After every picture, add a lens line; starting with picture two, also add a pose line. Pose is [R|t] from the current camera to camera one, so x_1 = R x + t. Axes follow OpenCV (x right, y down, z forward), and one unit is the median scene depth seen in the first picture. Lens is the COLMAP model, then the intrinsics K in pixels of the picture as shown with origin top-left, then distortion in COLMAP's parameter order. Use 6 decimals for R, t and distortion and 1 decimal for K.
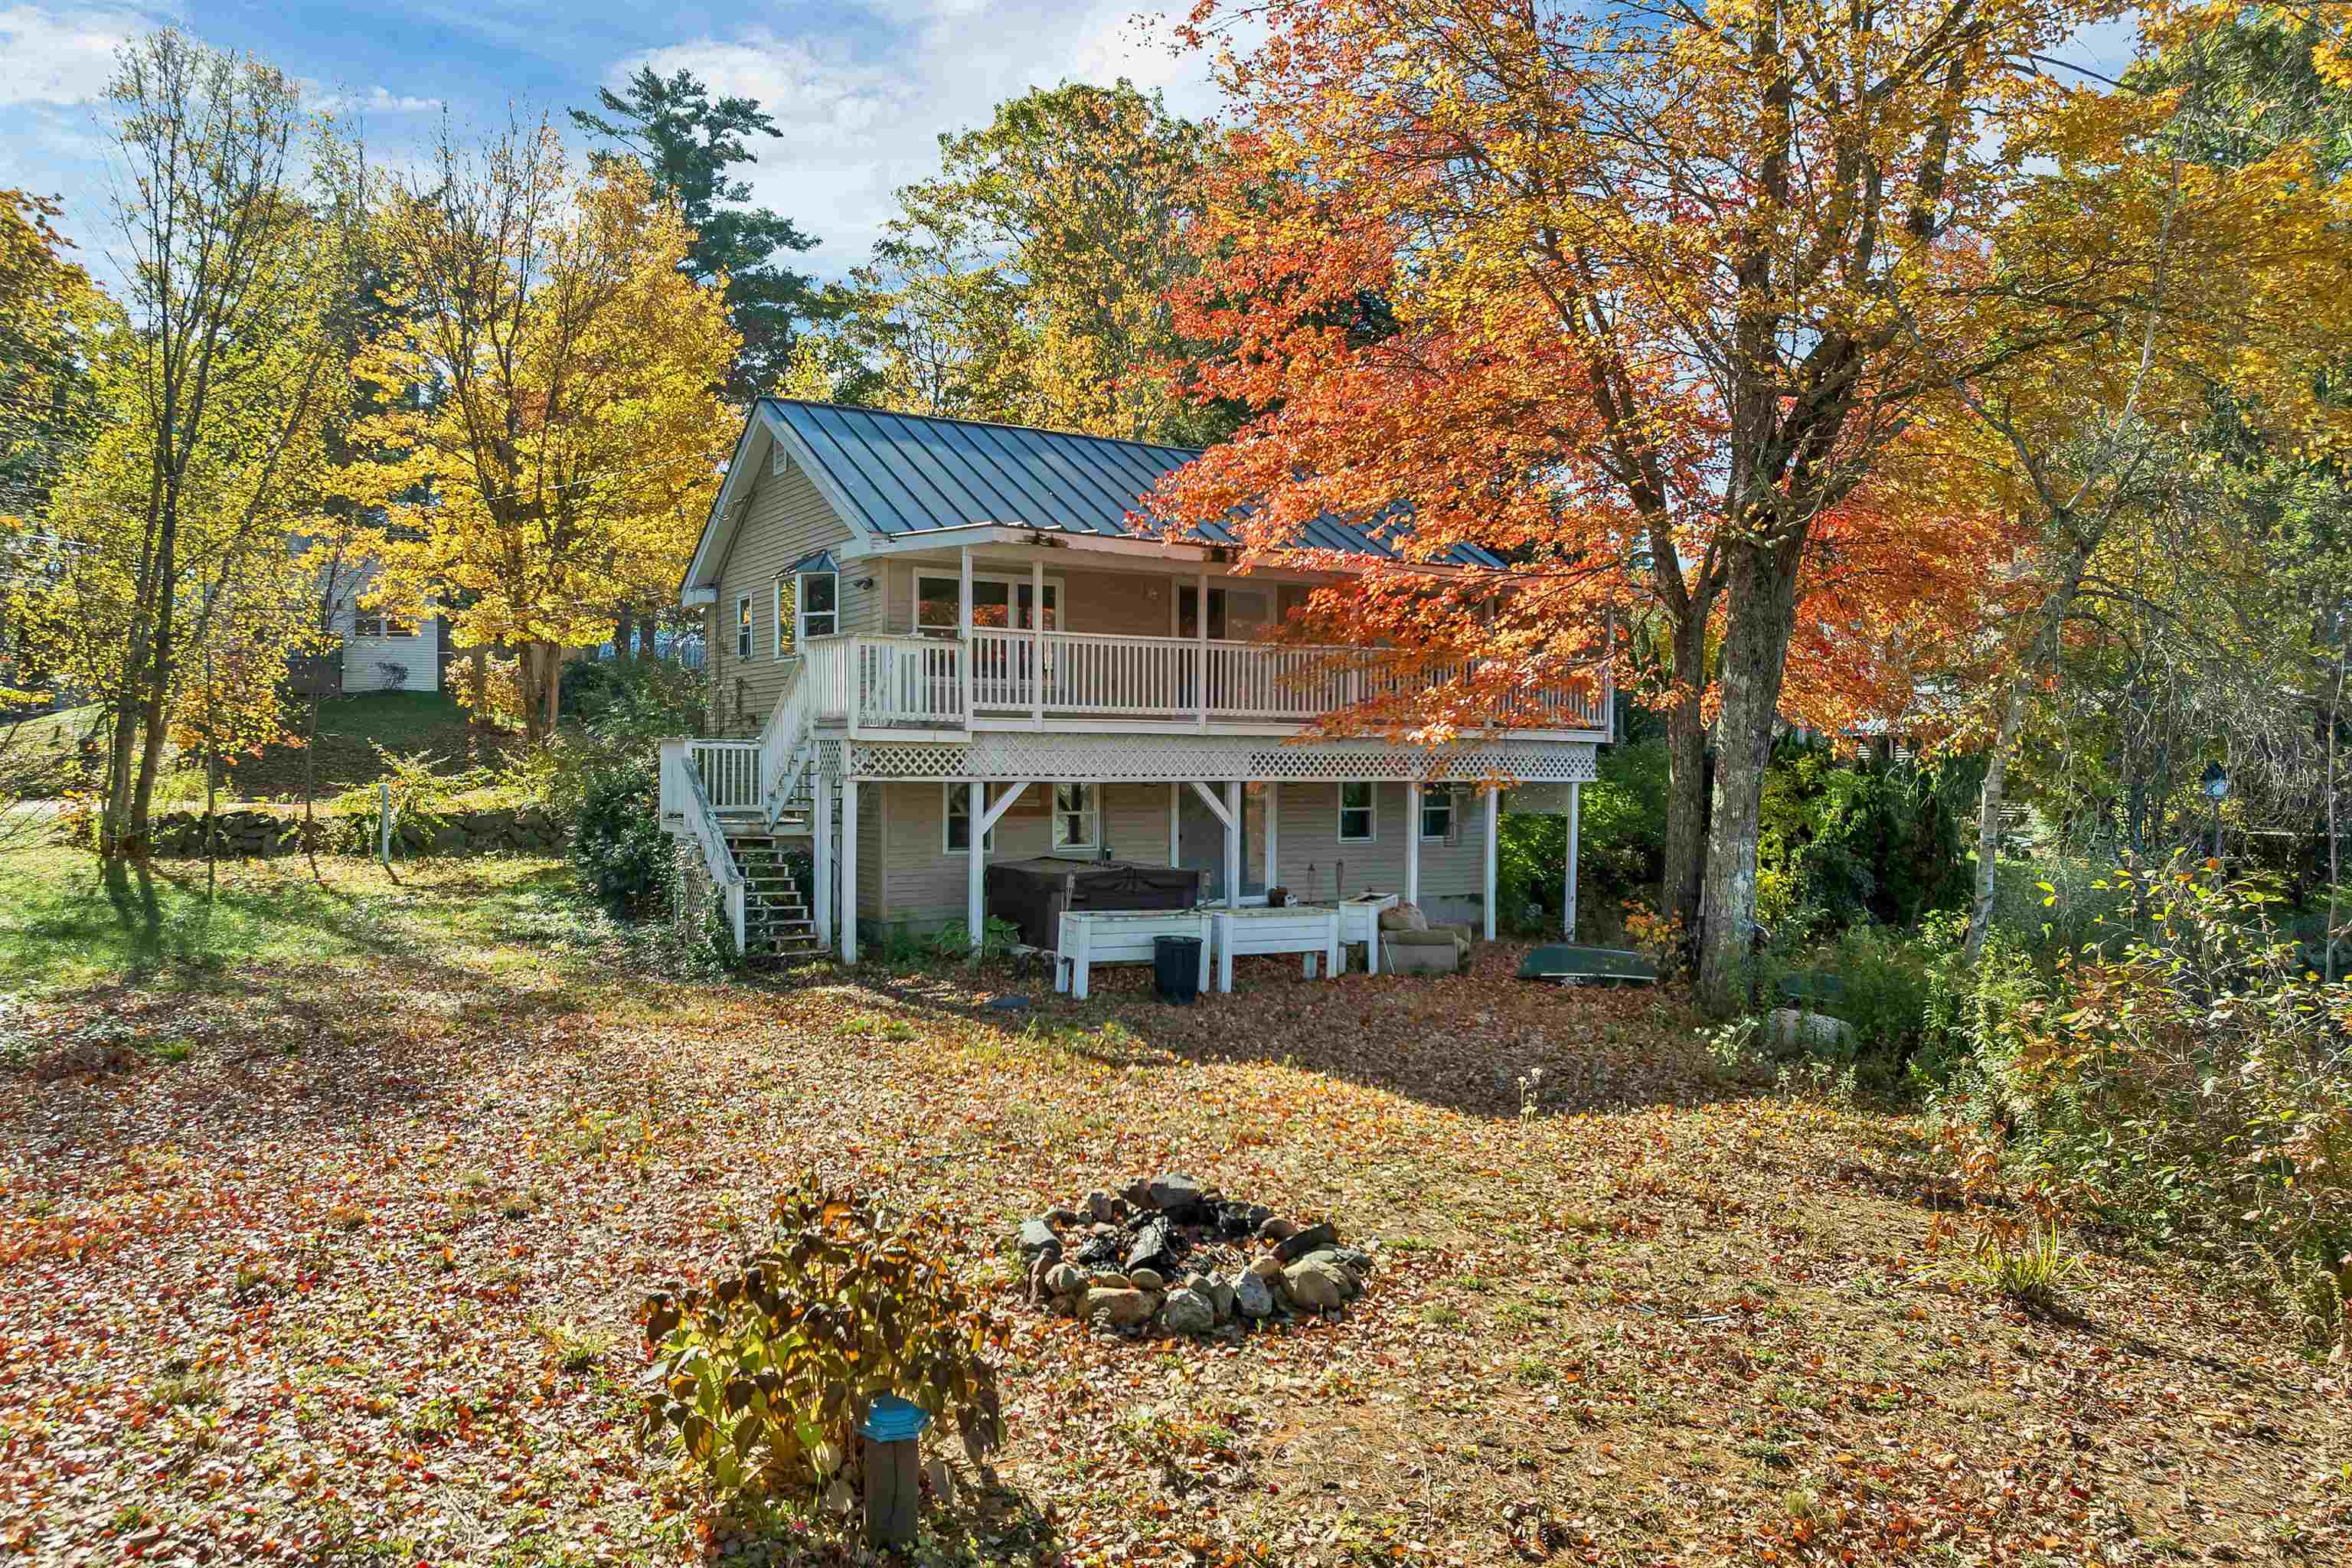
lens RADIAL K [[1672.5, 0, 1176.0], [0, 1672.5, 784.0], [0, 0, 1]] dist [-0.040964, 0.000084]
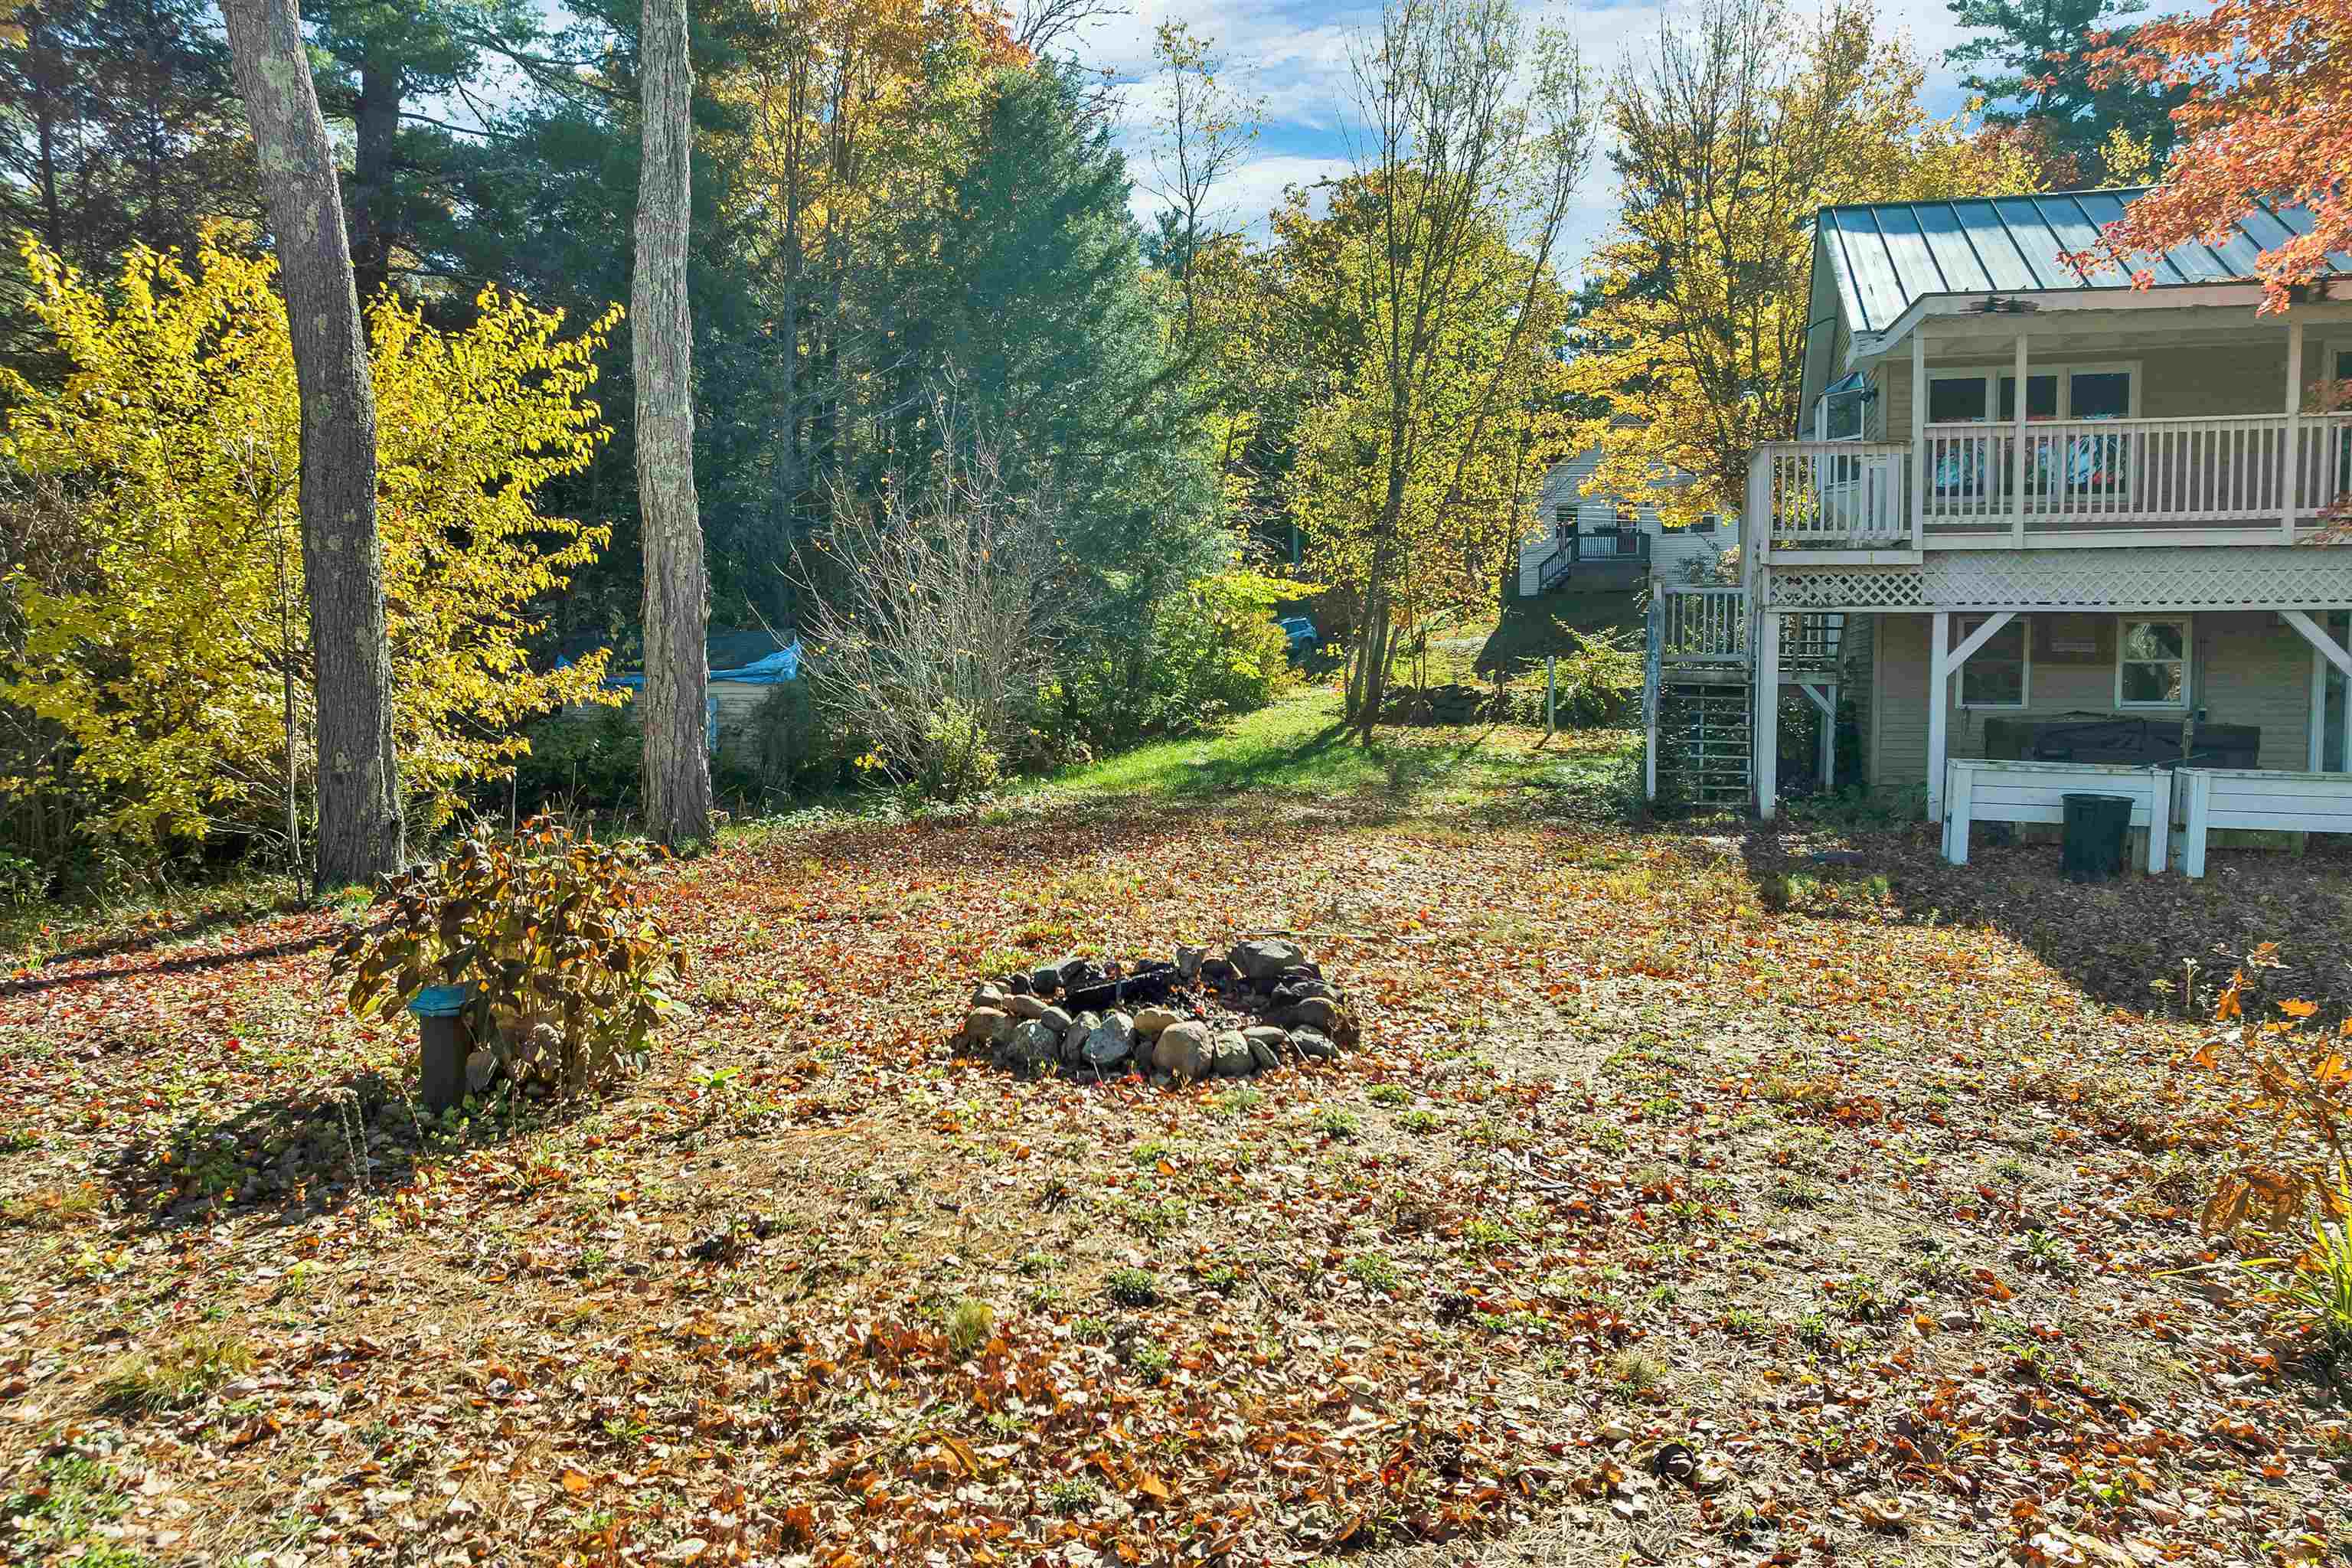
lens RADIAL K [[1721.5, 0, 1175.6], [0, 1721.5, 691.2], [0, 0, 1]] dist [-0.010813, -0.000182]
pose [[0.684364, 0.005227, -0.729122, 0.241886], [-0.010608, 0.999940, -0.002789, 0.043854], [0.729063, 0.009643, 0.684378, 0.141758]]
